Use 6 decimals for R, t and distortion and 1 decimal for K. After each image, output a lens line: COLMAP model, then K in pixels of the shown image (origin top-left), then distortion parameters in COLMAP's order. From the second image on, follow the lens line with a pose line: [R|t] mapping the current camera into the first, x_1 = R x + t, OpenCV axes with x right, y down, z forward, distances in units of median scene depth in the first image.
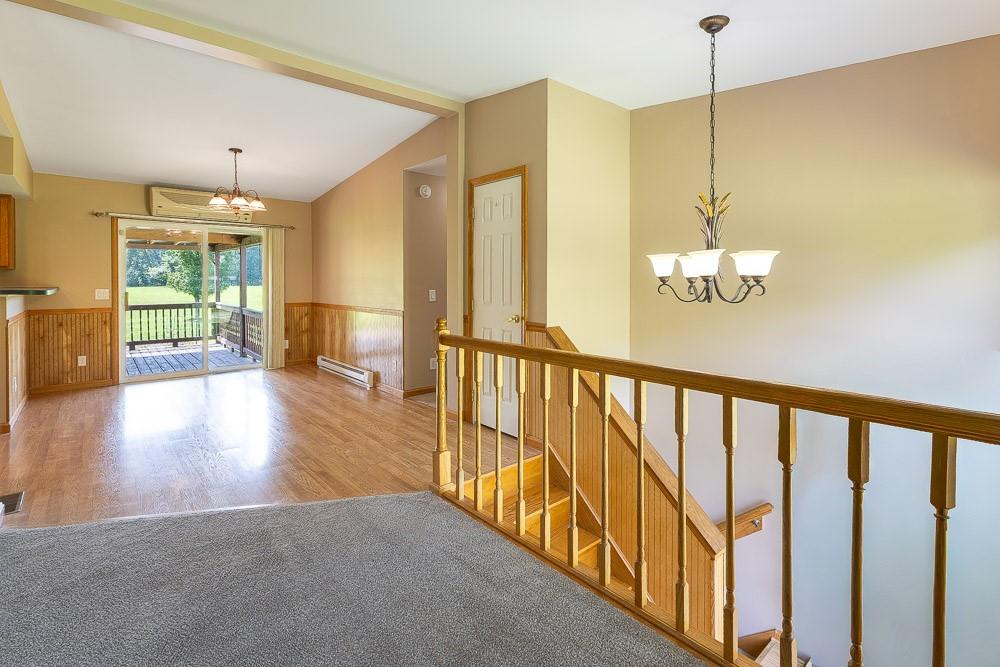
lens RADIAL K [[468.4, 0, 499.9], [0, 468.4, 334.7], [0, 0, 1]] dist [0.002086, 0.000167]
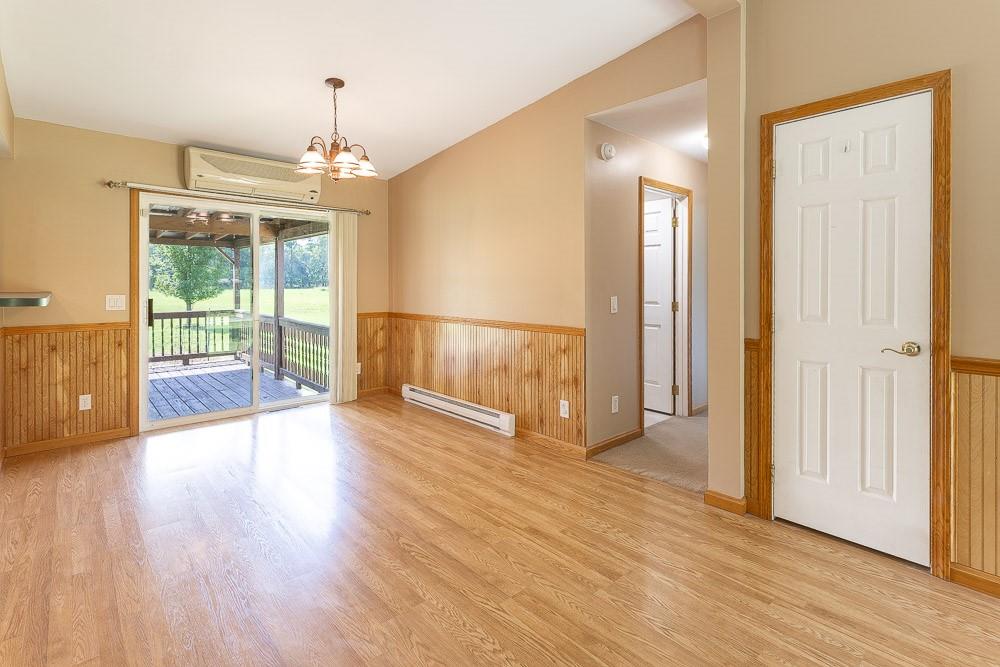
lens RADIAL K [[469.2, 0, 498.7], [0, 469.2, 331.7], [0, 0, 1]] dist [0.001099, 0.000184]
pose [[0.999496, -0.002108, 0.031662, -0.309369], [0.002562, 0.999895, -0.014287, -0.032132], [-0.031629, 0.014361, 0.999397, 0.298192]]
